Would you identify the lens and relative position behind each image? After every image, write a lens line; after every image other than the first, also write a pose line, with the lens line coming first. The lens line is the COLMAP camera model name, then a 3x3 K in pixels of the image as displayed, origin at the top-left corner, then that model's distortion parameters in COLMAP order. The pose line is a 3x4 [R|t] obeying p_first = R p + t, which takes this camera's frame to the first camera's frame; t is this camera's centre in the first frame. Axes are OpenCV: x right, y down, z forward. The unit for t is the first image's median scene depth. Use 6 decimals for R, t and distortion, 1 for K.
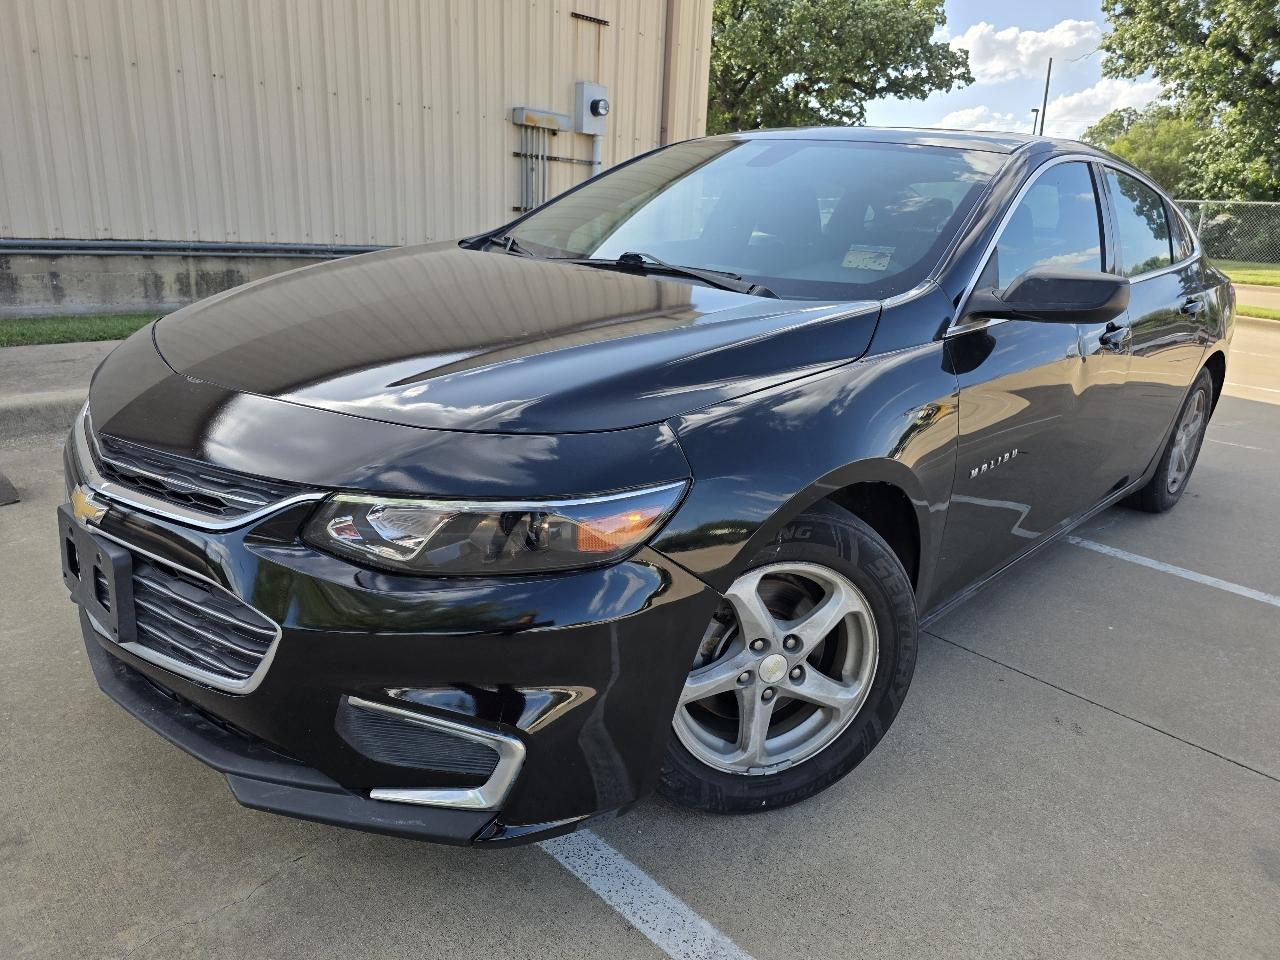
lens RADIAL K [[884.4, 0, 641.4], [0, 884.4, 458.9], [0, 0, 1]] dist [0.011460, -0.003822]
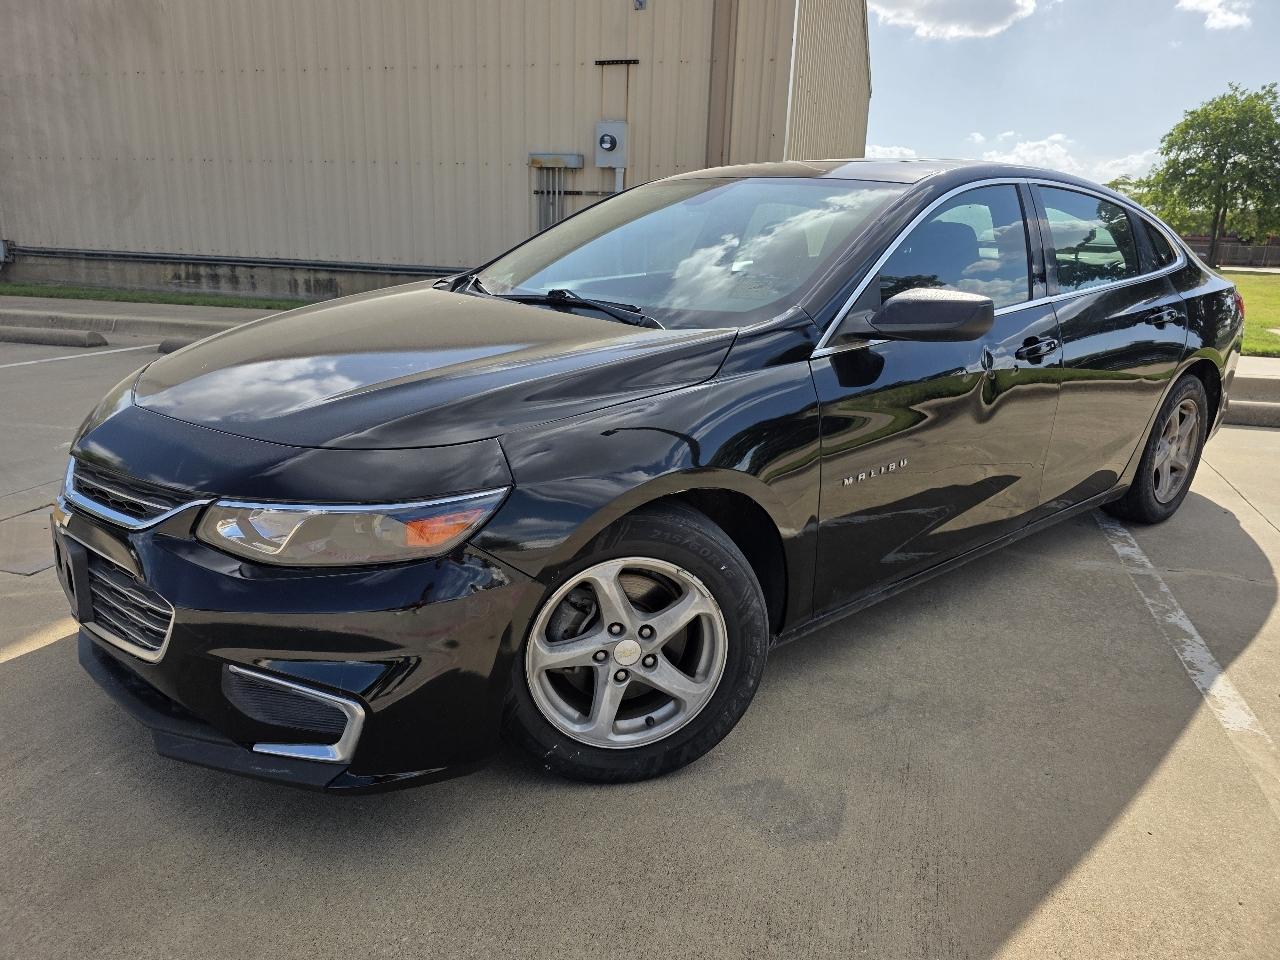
lens RADIAL K [[884.9, 0, 644.6], [0, 884.9, 427.3], [0, 0, 1]] dist [0.043703, -0.062891]
pose [[0.993650, -0.015557, -0.111438, 0.284069], [0.010025, 0.998697, -0.050033, 0.003909], [0.112071, 0.048598, 0.992511, -0.134628]]
